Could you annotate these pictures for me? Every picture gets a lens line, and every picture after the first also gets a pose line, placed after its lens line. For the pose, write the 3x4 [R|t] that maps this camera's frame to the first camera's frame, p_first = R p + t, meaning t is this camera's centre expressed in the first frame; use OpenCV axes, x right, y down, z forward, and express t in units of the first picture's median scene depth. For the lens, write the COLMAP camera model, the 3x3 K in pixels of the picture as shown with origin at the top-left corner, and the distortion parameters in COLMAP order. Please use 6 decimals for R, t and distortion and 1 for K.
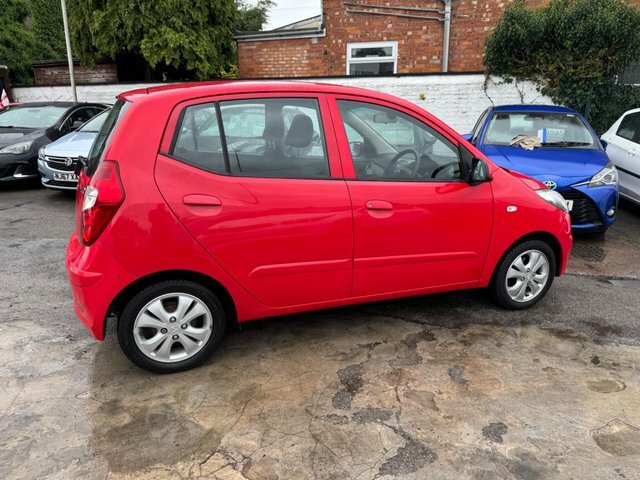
lens RADIAL K [[454.3, 0, 322.1], [0, 454.3, 236.8], [0, 0, 1]] dist [0.021157, -0.020550]
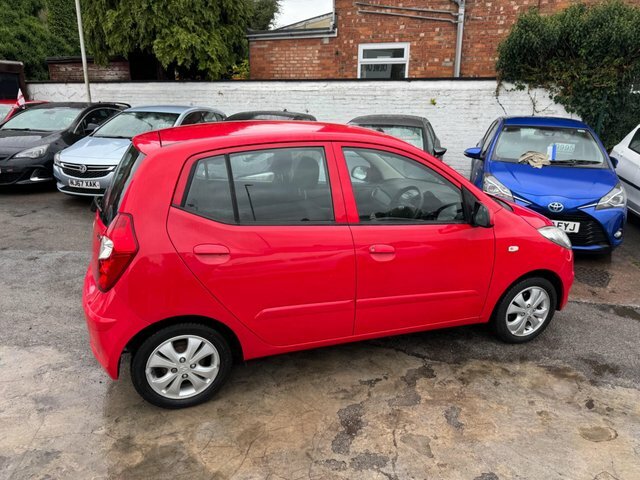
lens RADIAL K [[454.3, 0, 318.2], [0, 454.3, 238.2], [0, 0, 1]] dist [0.021157, -0.020550]
pose [[0.999452, 0.018069, -0.027720, 0.009347], [-0.017279, 0.999445, 0.028476, -0.120137], [0.028219, -0.027982, 0.999210, -0.033345]]
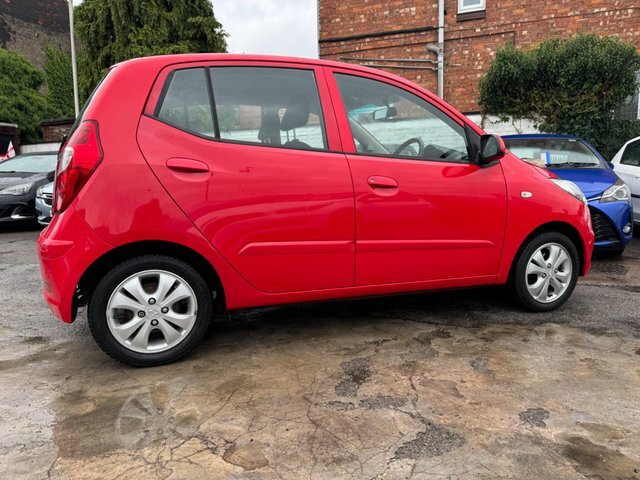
lens RADIAL K [[454.3, 0, 315.5], [0, 454.3, 233.8], [0, 0, 1]] dist [0.021157, -0.020550]
pose [[0.999741, -0.016386, -0.015782, 0.003468], [0.013911, 0.989205, -0.145874, 0.164983], [0.018002, 0.145617, 0.989177, 0.103355]]
